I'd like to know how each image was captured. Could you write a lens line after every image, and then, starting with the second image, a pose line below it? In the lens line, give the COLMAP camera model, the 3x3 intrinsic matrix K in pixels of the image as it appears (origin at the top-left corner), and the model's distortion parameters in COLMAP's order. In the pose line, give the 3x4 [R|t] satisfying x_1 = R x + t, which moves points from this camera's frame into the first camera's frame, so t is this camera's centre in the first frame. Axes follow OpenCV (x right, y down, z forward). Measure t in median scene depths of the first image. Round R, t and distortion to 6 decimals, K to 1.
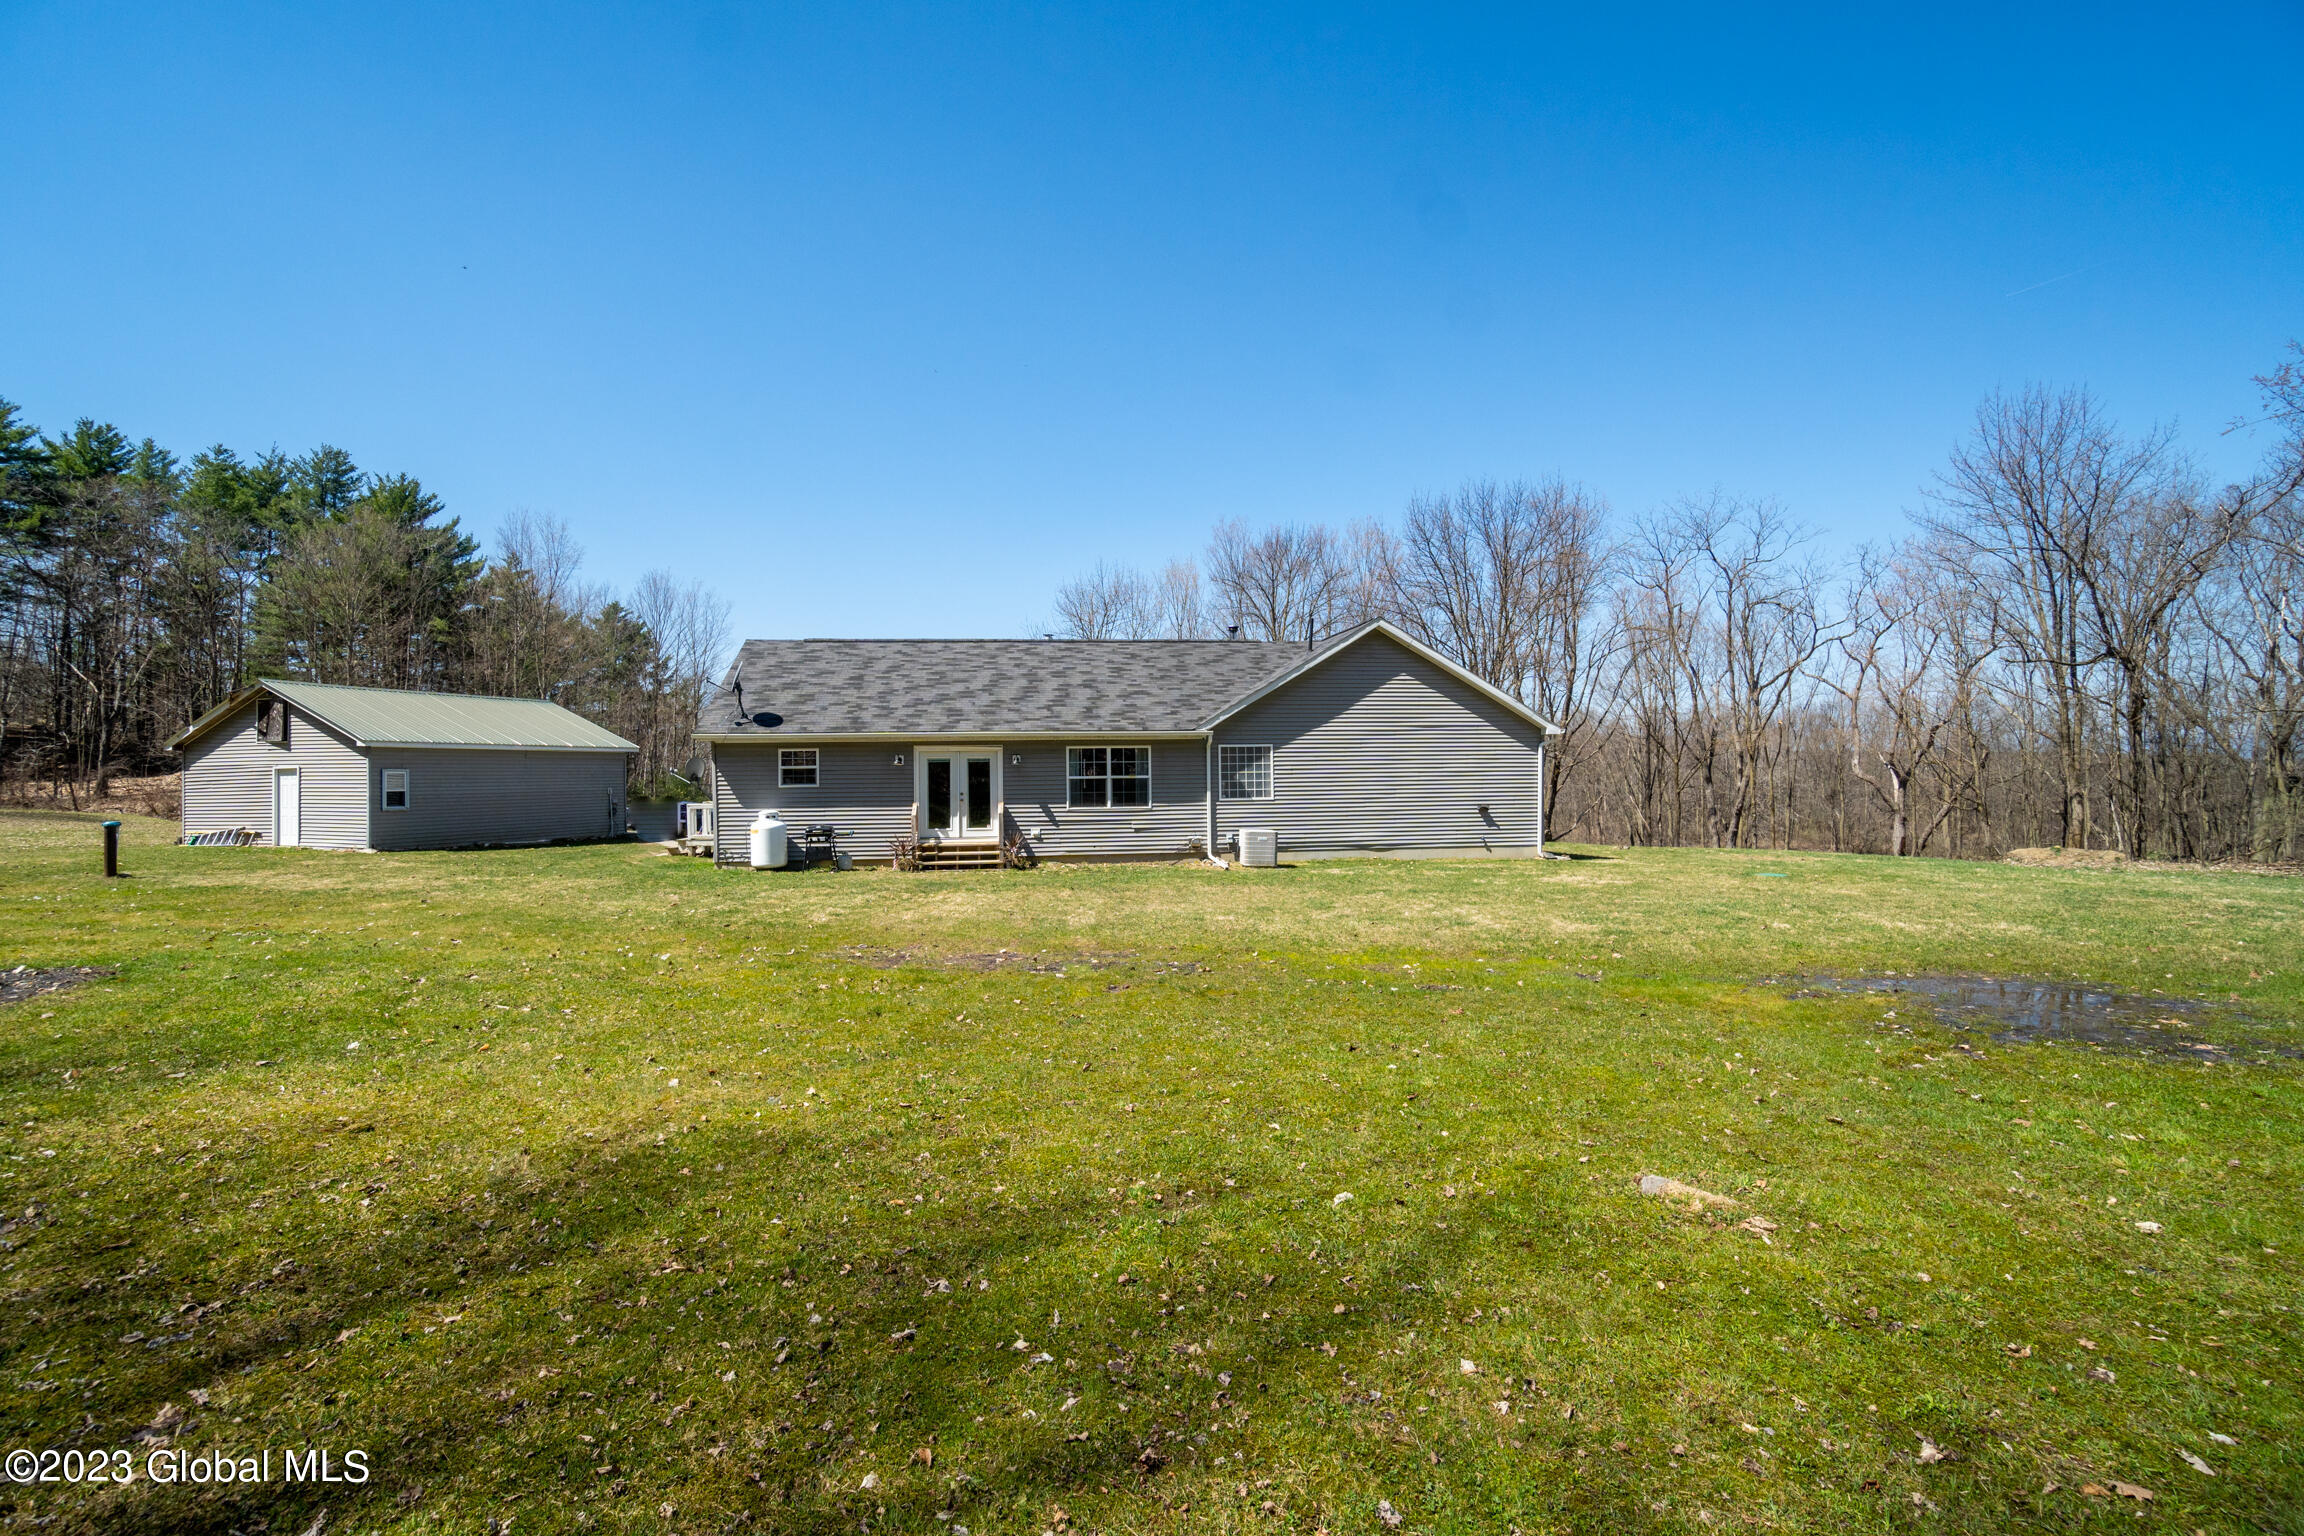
lens RADIAL K [[912.6, 0, 1143.5], [0, 912.6, 761.0], [0, 0, 1]] dist [-0.012444, 0.000296]
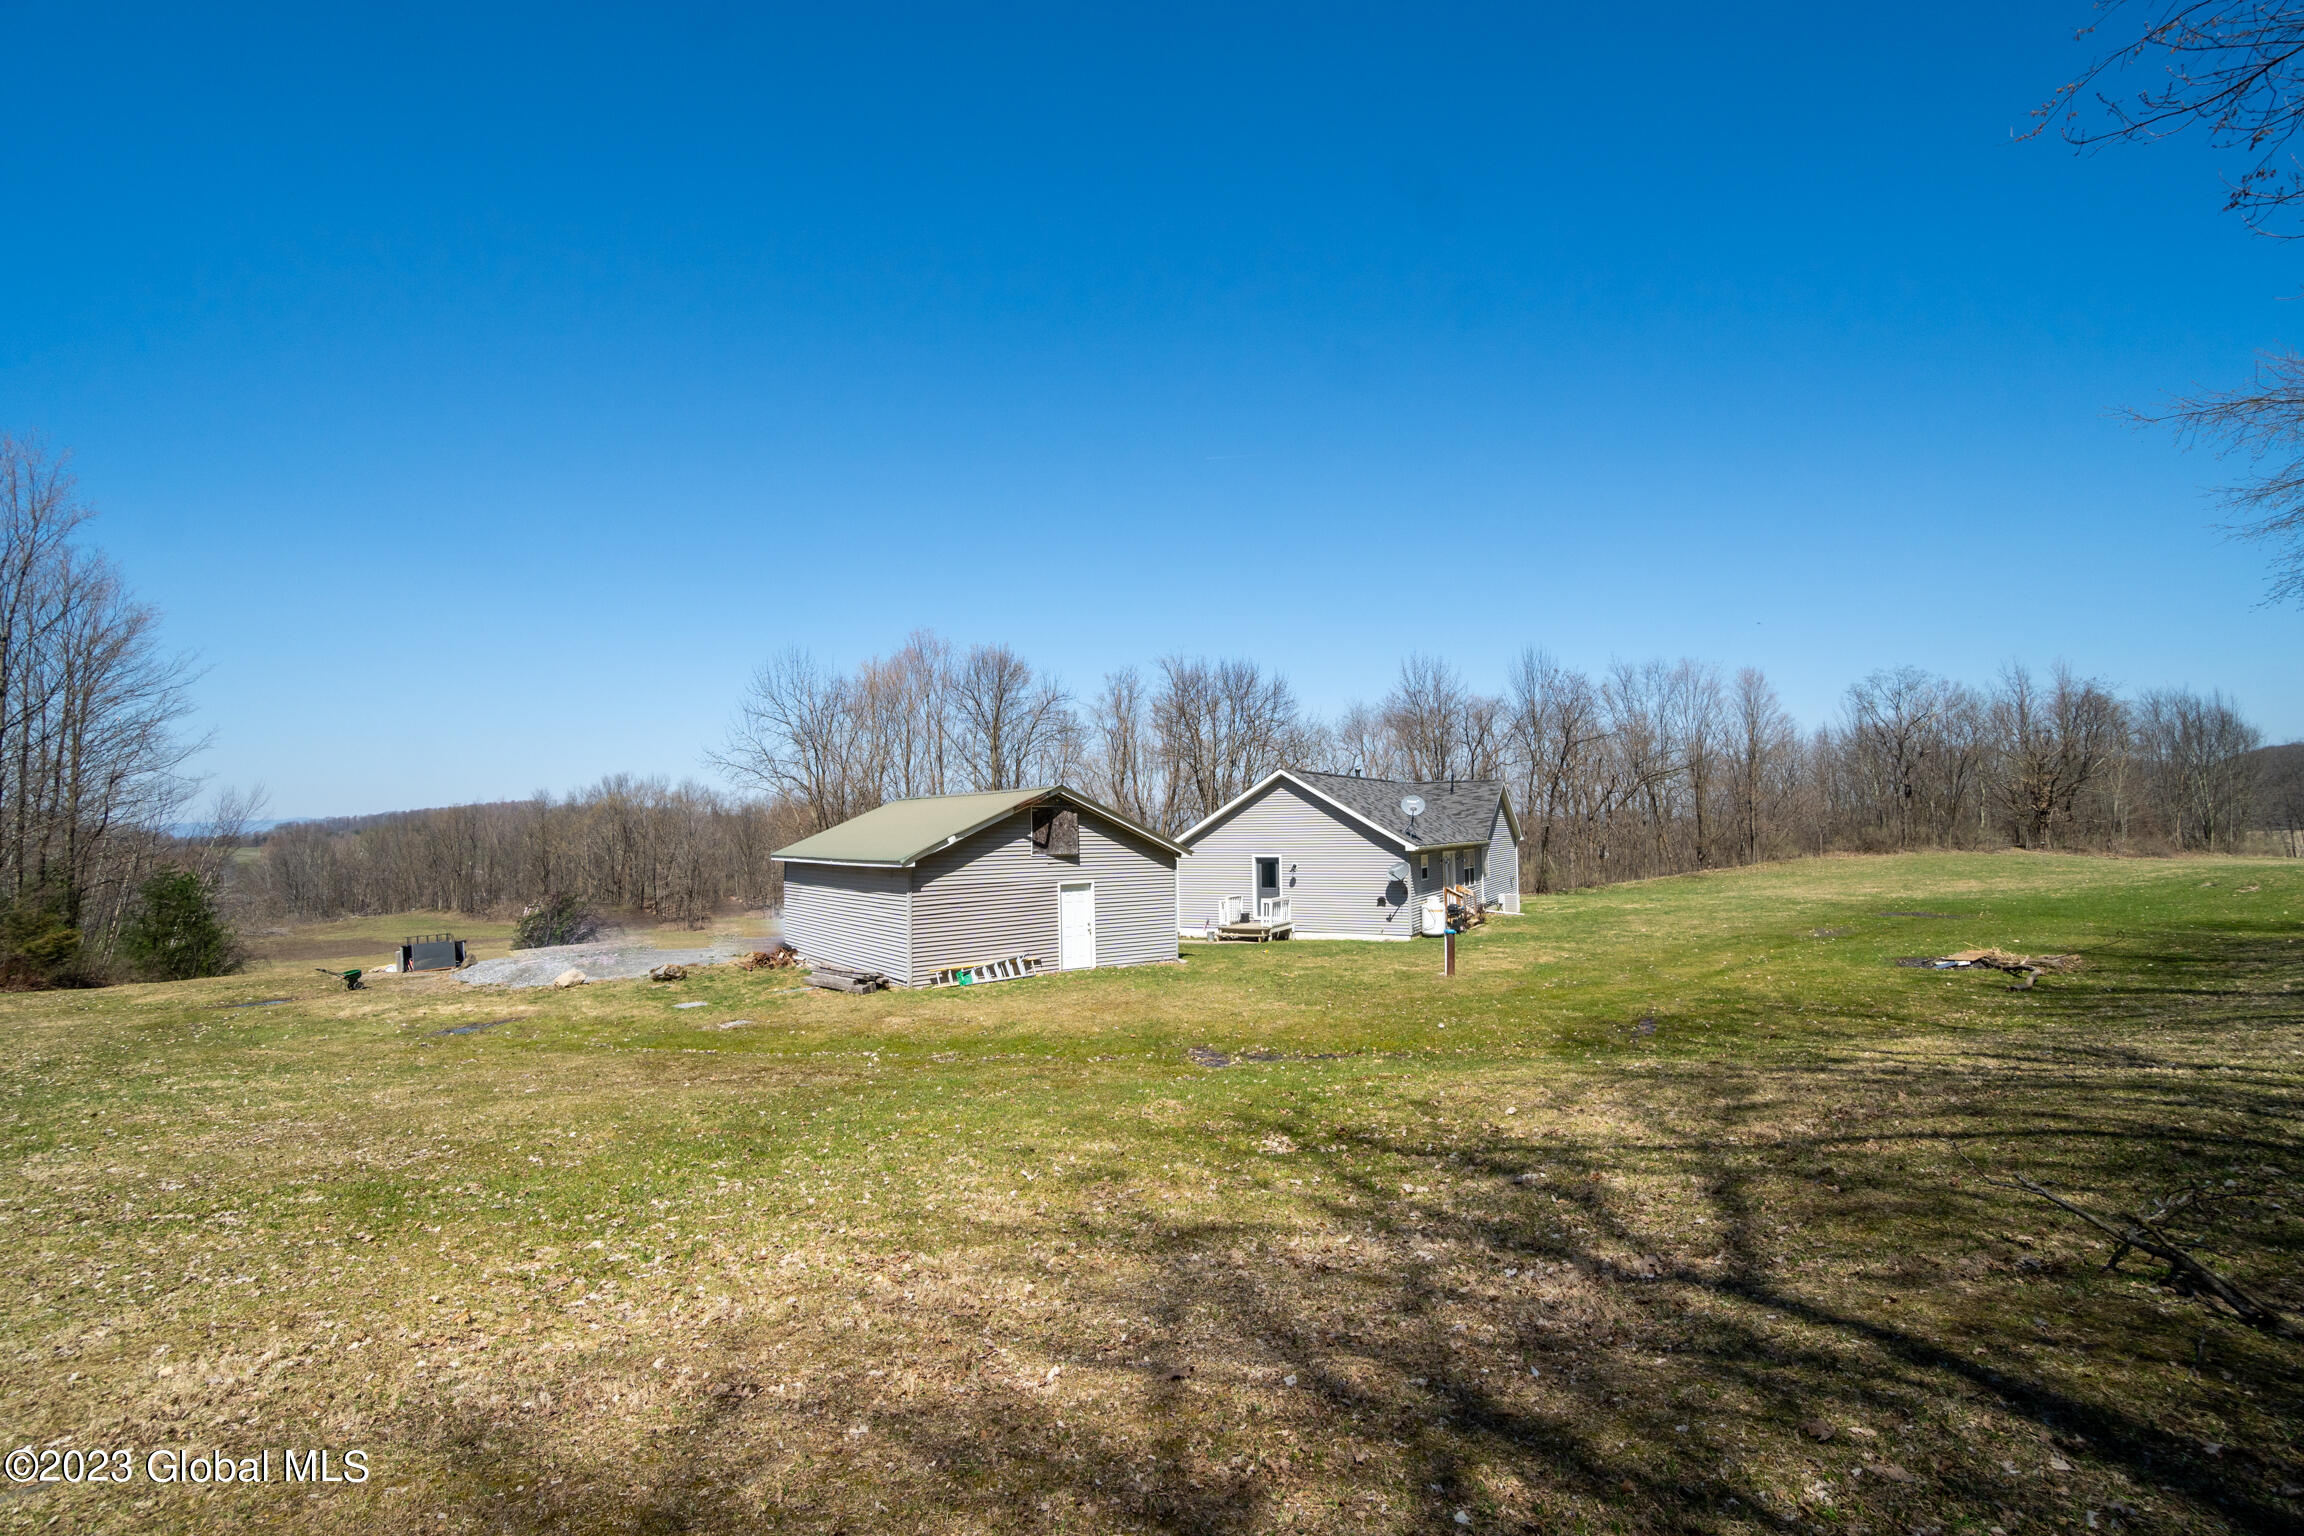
lens RADIAL K [[912.6, 0, 1143.5], [0, 912.6, 761.0], [0, 0, 1]] dist [-0.012444, 0.000296]
pose [[0.652235, 0.058917, 0.755724, -1.690818], [0.001185, 0.996894, -0.078742, -0.044940], [-0.758016, 0.052254, 0.650140, 0.352991]]
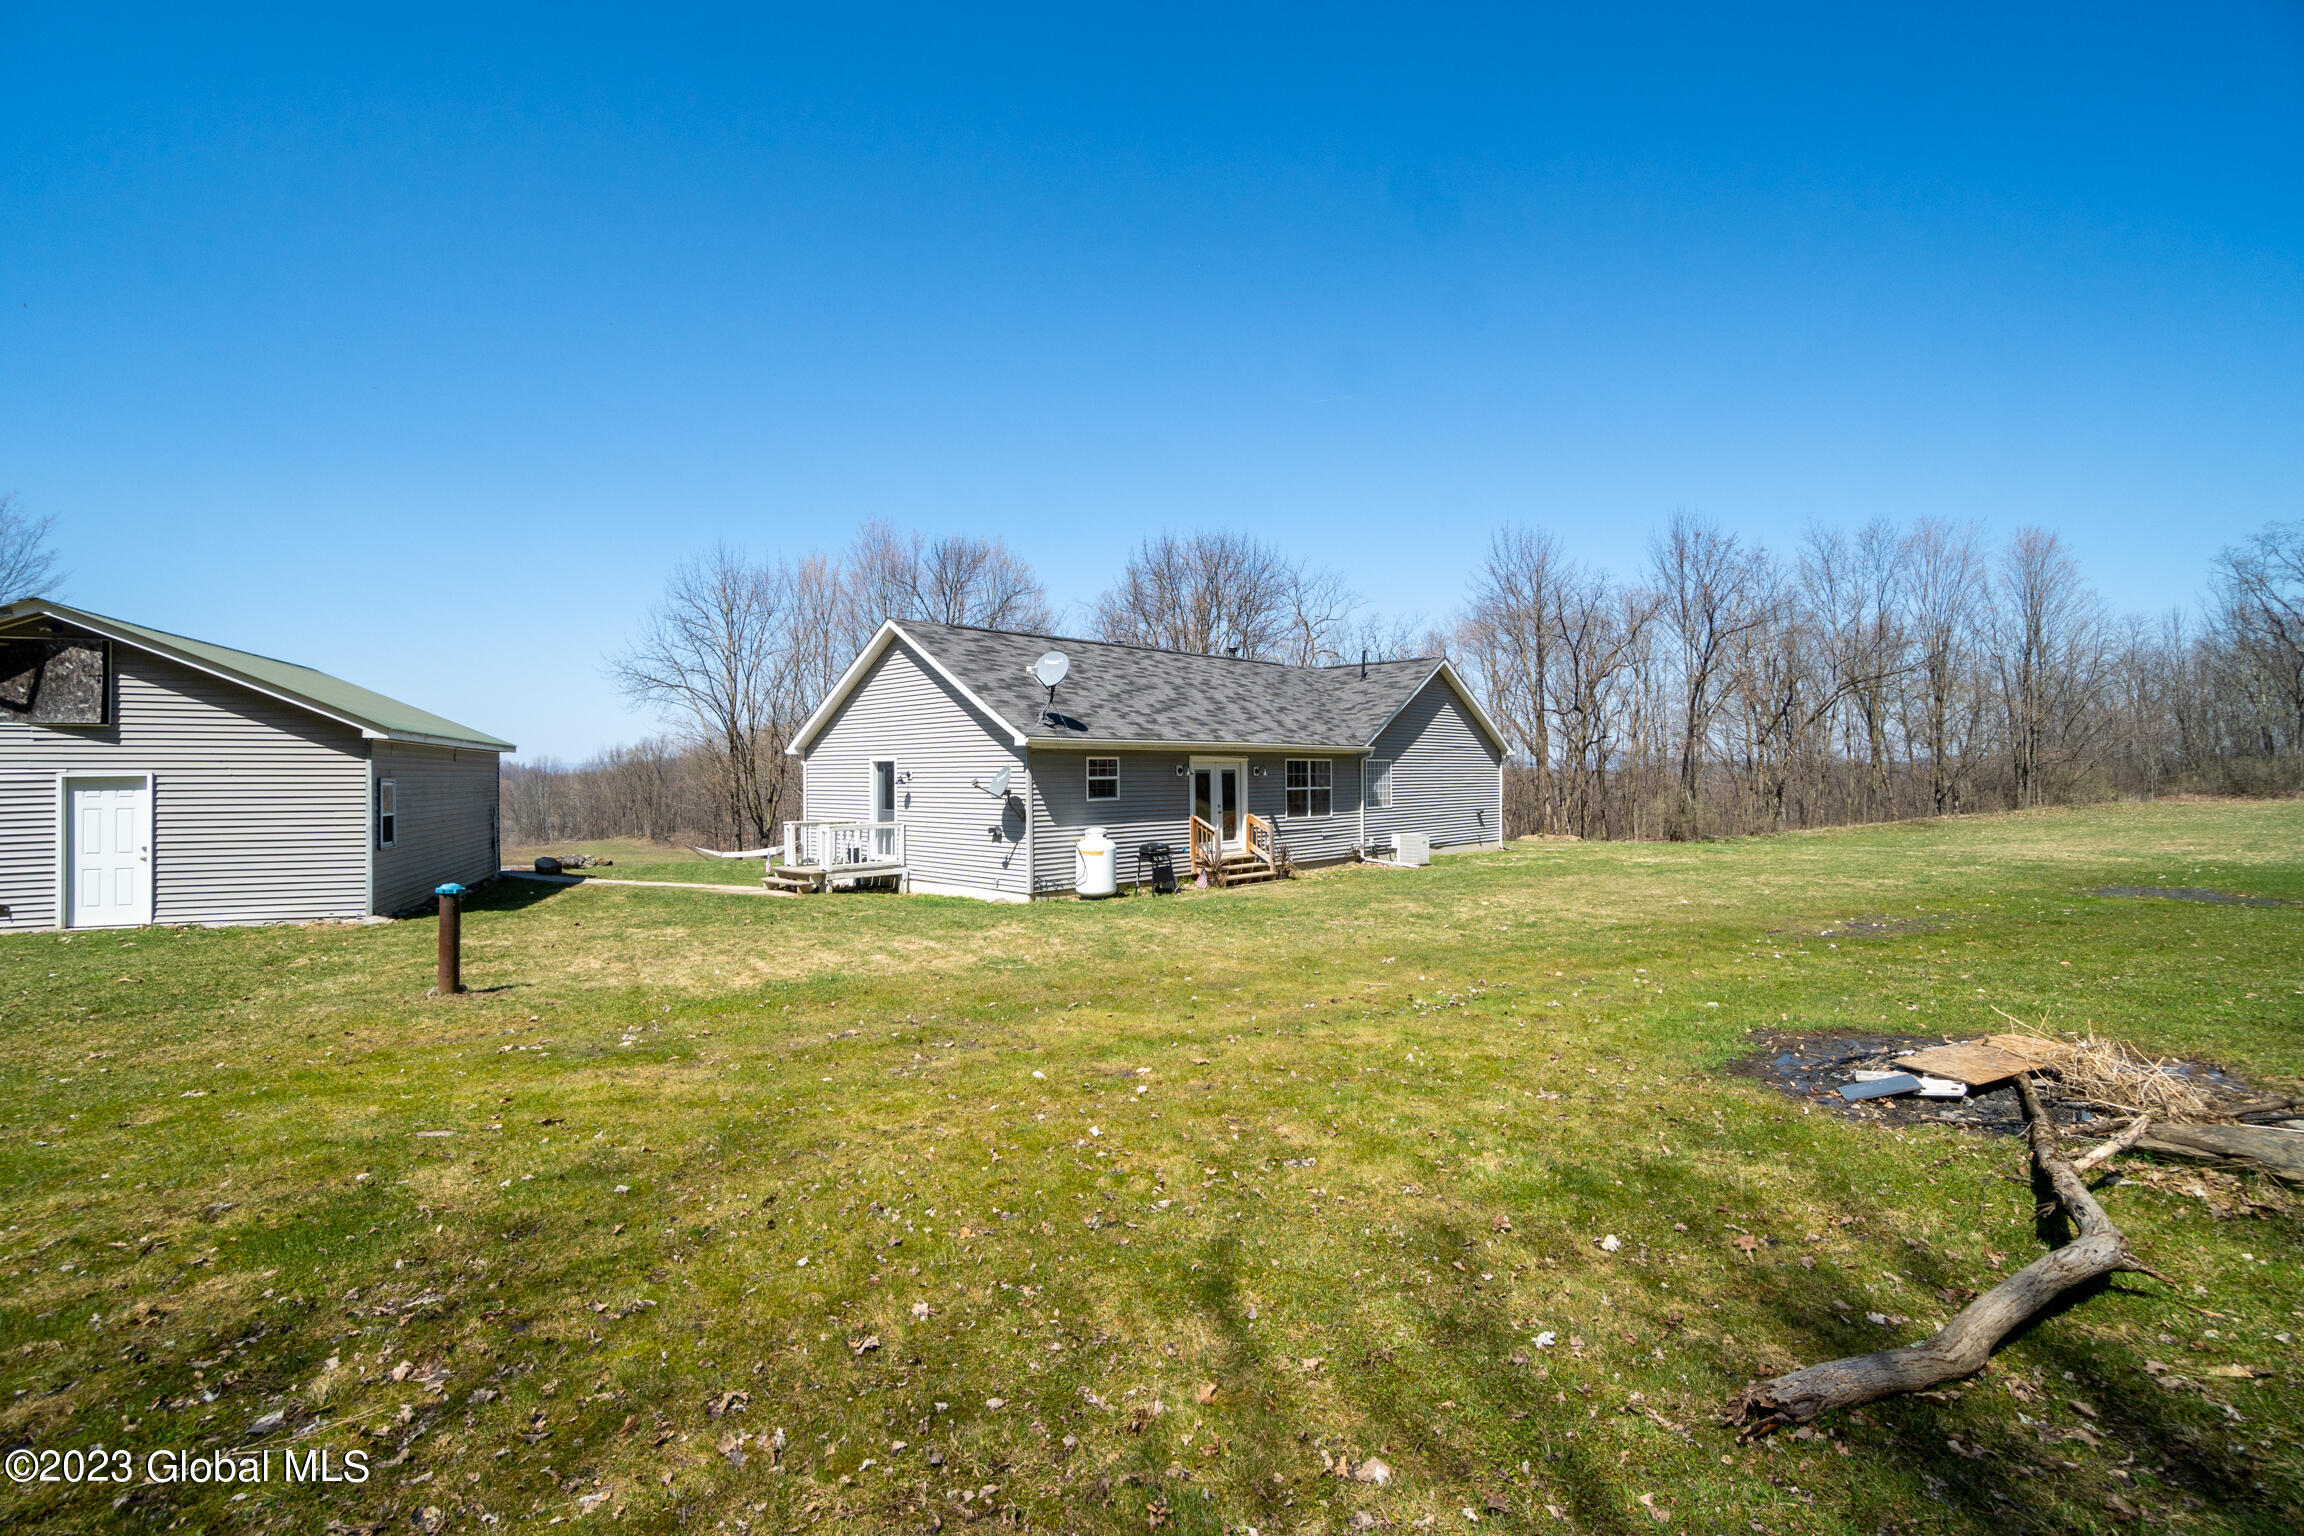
lens RADIAL K [[912.6, 0, 1143.5], [0, 912.6, 761.0], [0, 0, 1]] dist [-0.012444, 0.000296]
pose [[0.816989, 0.014310, 0.576476, -0.795076], [-0.005475, 0.999839, -0.017061, 0.005106], [-0.576628, 0.010782, 0.816936, 0.244506]]
